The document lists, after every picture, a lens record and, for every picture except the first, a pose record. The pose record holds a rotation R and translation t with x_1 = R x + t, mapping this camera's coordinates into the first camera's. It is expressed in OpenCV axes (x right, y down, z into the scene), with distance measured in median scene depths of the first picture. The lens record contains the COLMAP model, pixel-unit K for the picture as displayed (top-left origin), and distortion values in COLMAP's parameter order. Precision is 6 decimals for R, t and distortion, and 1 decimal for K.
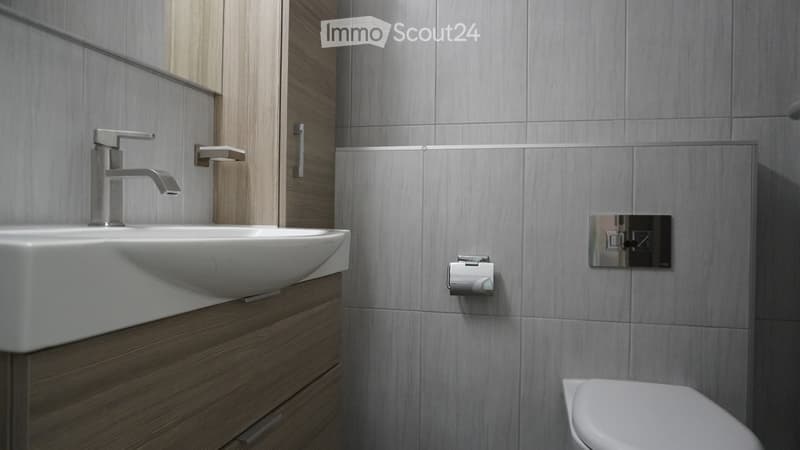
lens RADIAL K [[534.4, 0, 400.0], [0, 534.4, 225.0], [0, 0, 1]] dist [-0.008627, 0.000995]
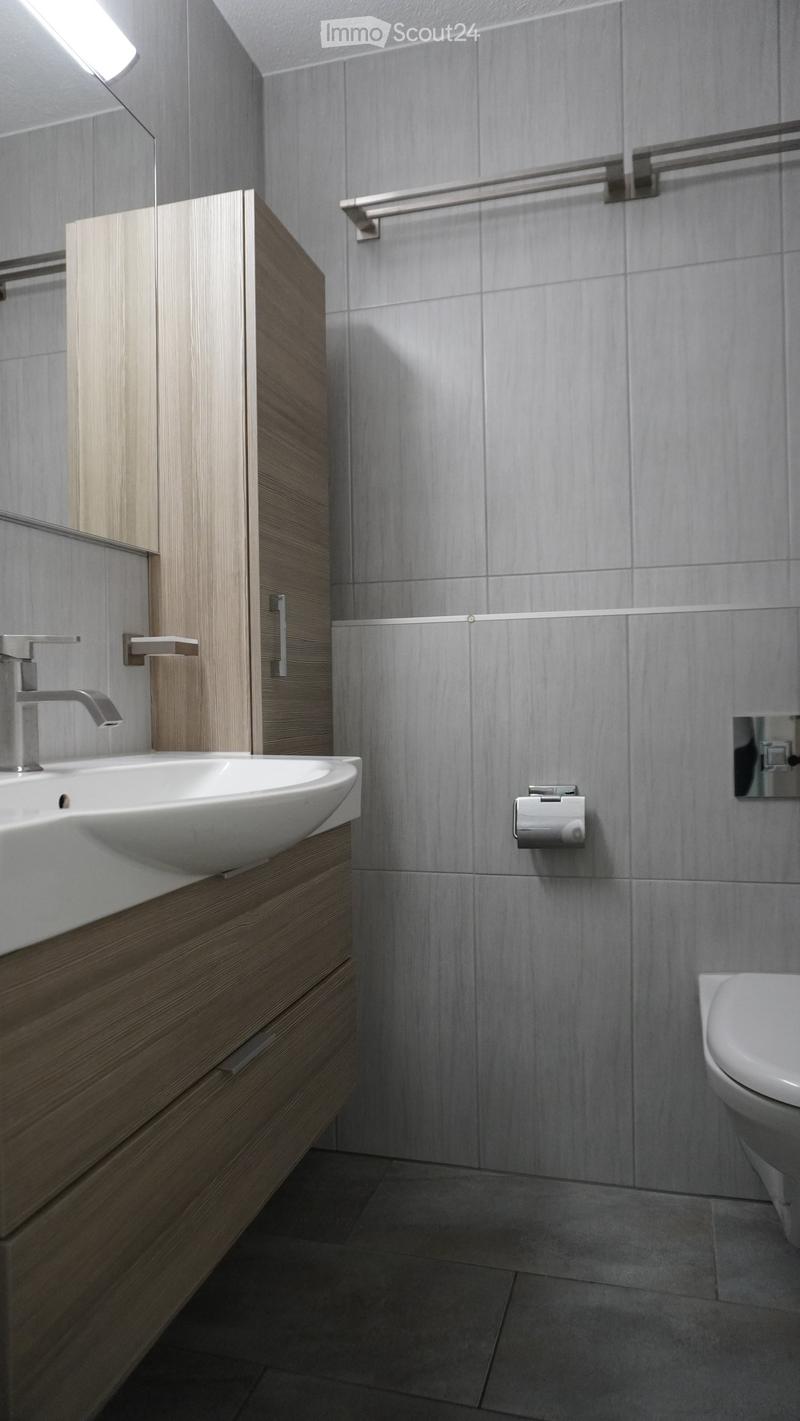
lens RADIAL K [[947.9, 0, 400.0], [0, 947.9, 710.5], [0, 0, 1]] dist [-0.051514, 0.037169]
pose [[0.998750, -0.031547, -0.038772, 0.001686], [0.031626, 0.999499, 0.001413, -0.044532], [0.038708, -0.002638, 0.999247, -0.153851]]
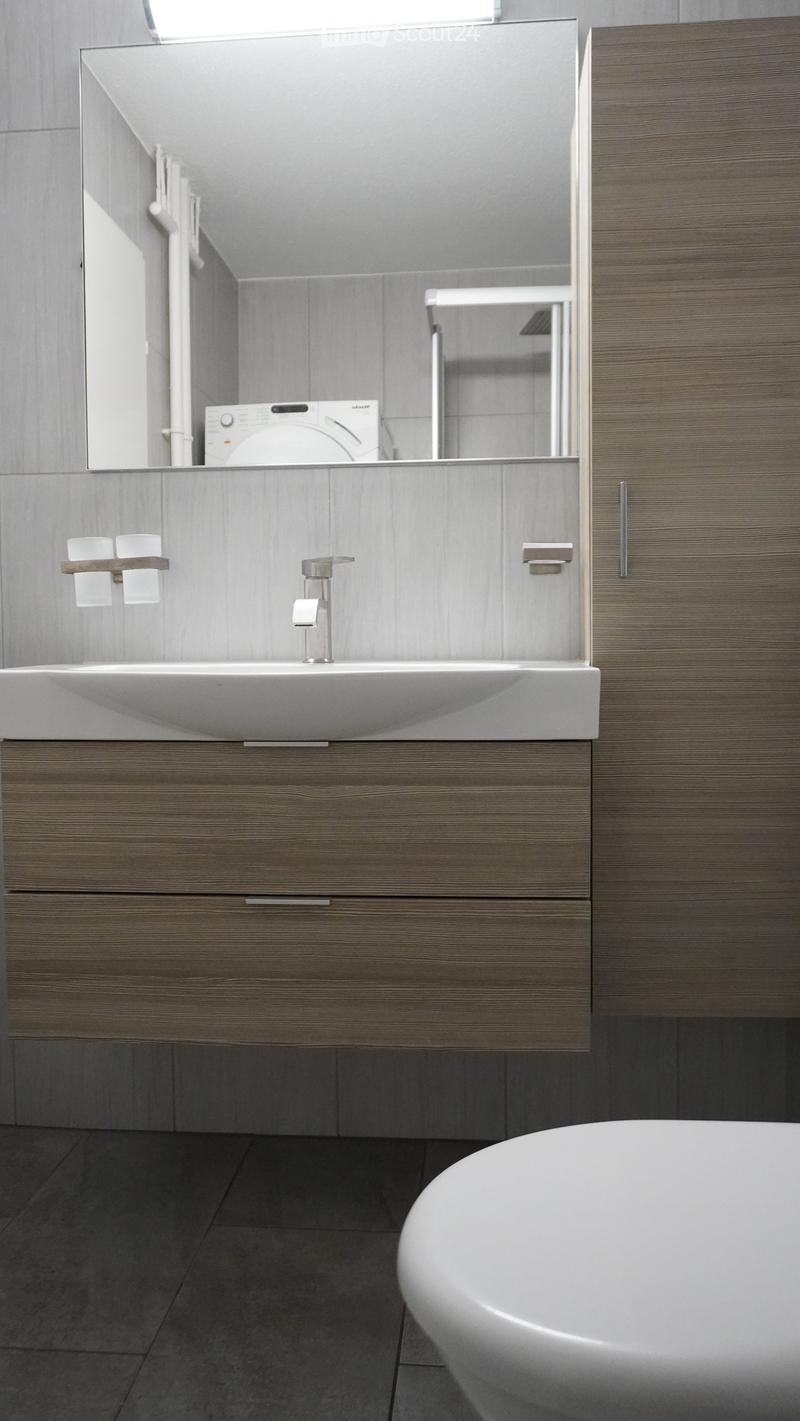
lens RADIAL K [[947.9, 0, 400.0], [0, 947.9, 710.5], [0, 0, 1]] dist [-0.051514, 0.037169]
pose [[0.167600, 0.043276, -0.984905, 0.779900], [-0.004333, 0.999059, 0.043160, 0.011625], [0.985845, -0.002966, 0.167630, 0.599782]]
